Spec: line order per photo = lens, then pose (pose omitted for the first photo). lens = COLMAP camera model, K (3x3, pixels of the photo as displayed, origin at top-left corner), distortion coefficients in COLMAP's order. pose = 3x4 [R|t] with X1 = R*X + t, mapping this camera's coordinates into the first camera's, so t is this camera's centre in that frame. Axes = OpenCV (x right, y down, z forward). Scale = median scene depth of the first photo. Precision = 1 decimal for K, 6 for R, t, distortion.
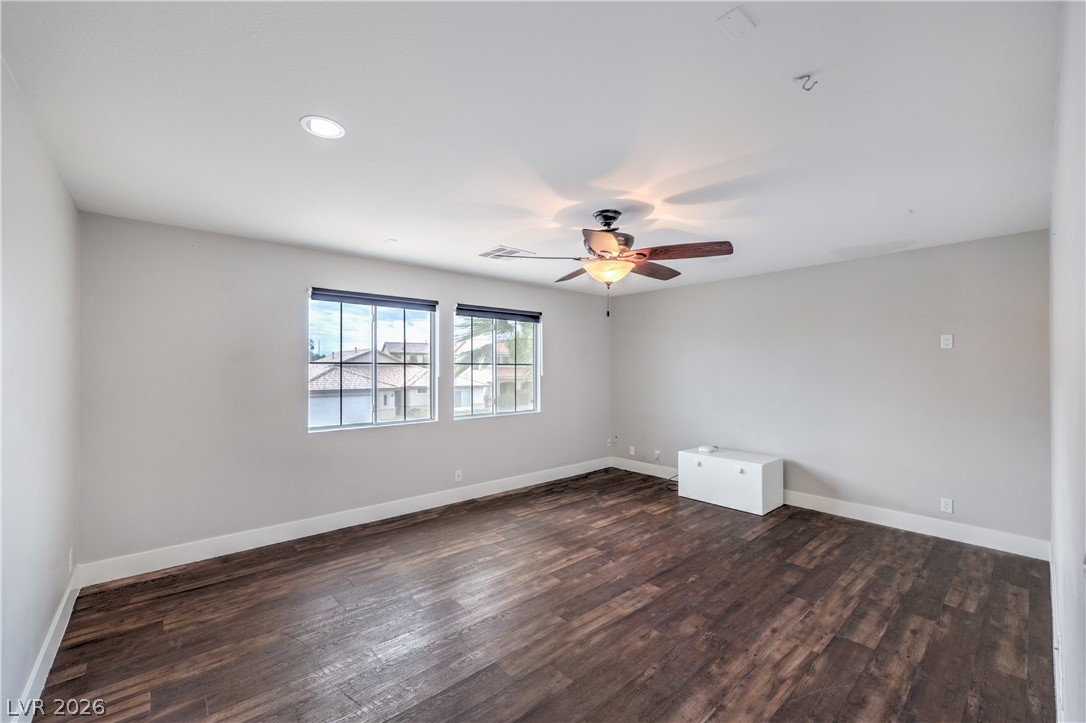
lens RADIAL K [[436.0, 0, 548.6], [0, 436.0, 369.6], [0, 0, 1]] dist [-0.000618, -0.000061]
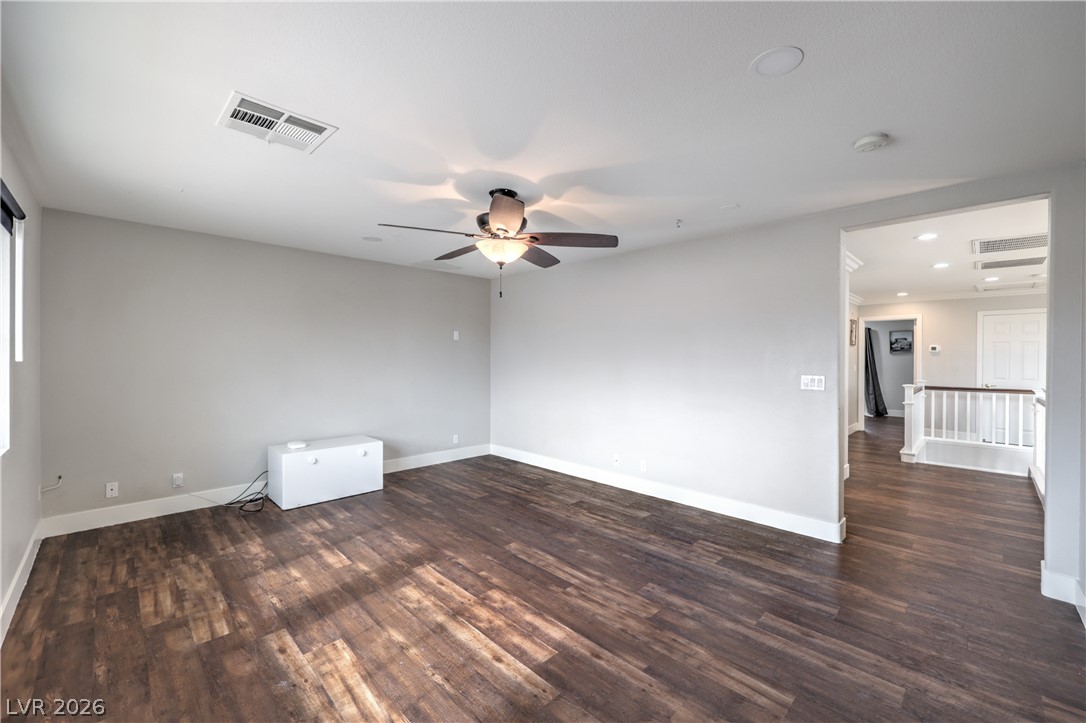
lens RADIAL K [[441.8, 0, 545.1], [0, 441.8, 359.9], [0, 0, 1]] dist [-0.001863, -0.000264]
pose [[-0.058211, -0.006172, 0.998285, -0.779937], [-0.007588, 0.999955, 0.005740, 0.013119], [-0.998275, -0.007241, -0.058255, 0.854874]]
